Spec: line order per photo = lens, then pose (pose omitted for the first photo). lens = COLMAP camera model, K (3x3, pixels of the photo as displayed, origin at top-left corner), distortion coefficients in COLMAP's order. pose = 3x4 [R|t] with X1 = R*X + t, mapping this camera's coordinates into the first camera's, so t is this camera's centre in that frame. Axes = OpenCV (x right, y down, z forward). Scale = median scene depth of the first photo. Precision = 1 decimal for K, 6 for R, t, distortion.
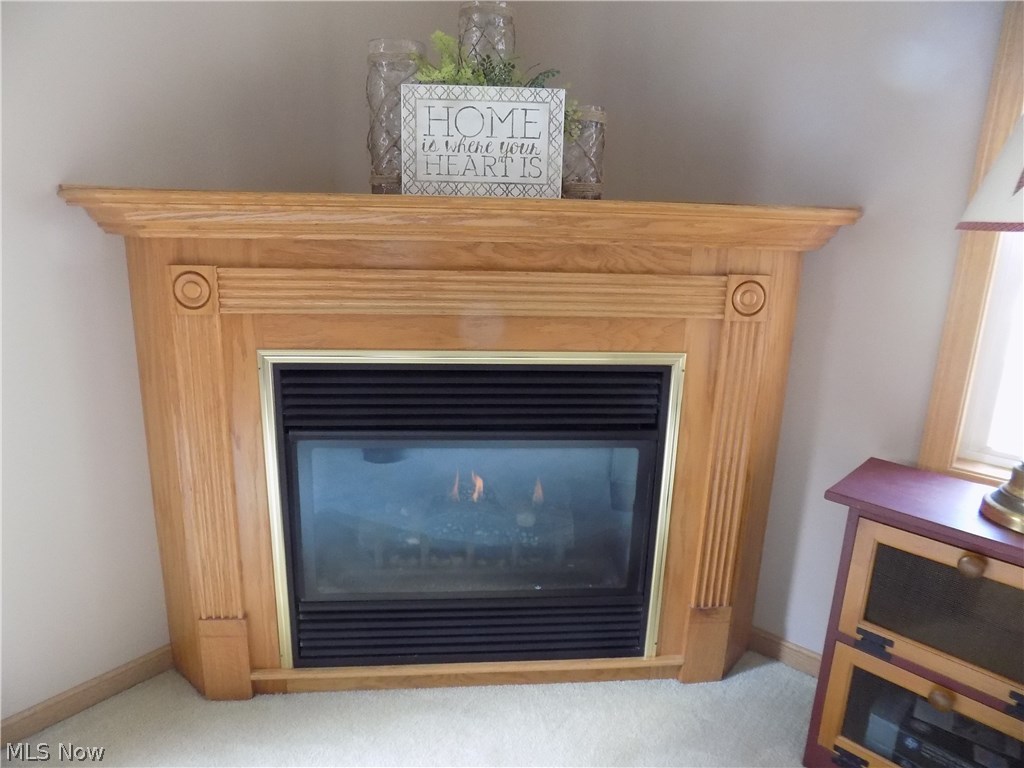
lens RADIAL K [[684.9, 0, 506.4], [0, 684.9, 381.6], [0, 0, 1]] dist [-0.058747, 0.036250]
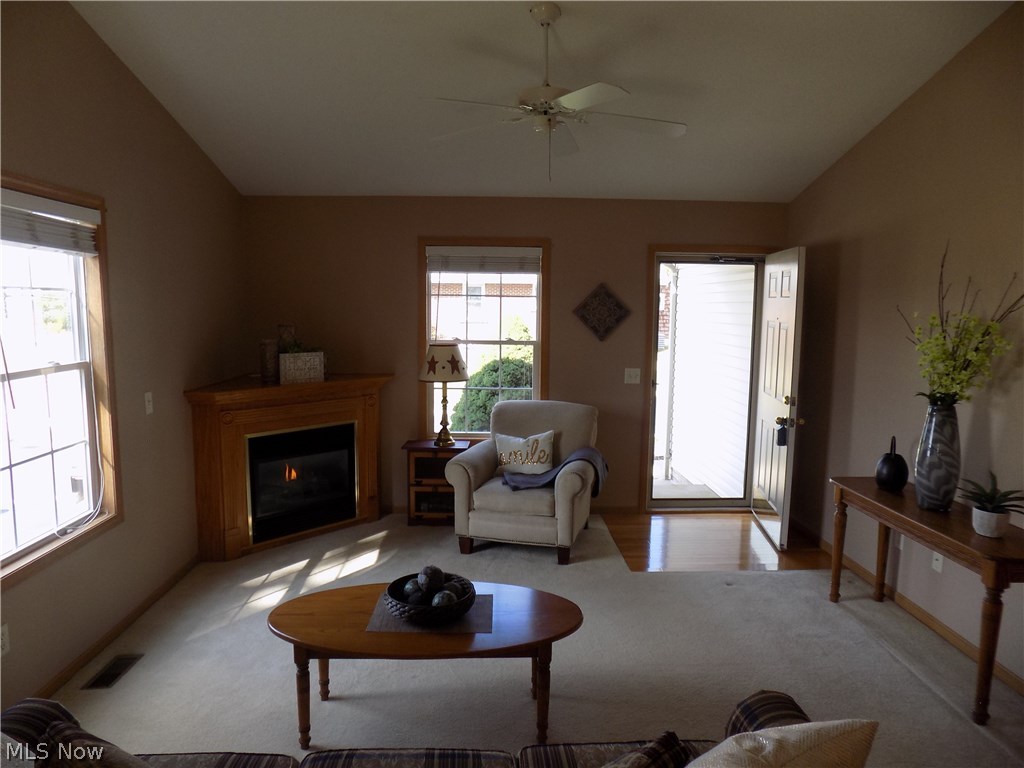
lens RADIAL K [[684.9, 0, 510.8], [0, 684.9, 385.6], [0, 0, 1]] dist [-0.058747, 0.036250]
pose [[0.742079, -0.099209, 0.662931, -1.558215], [0.179127, 0.982370, -0.053501, 0.125824], [-0.645936, 0.158451, 0.746767, -2.297310]]
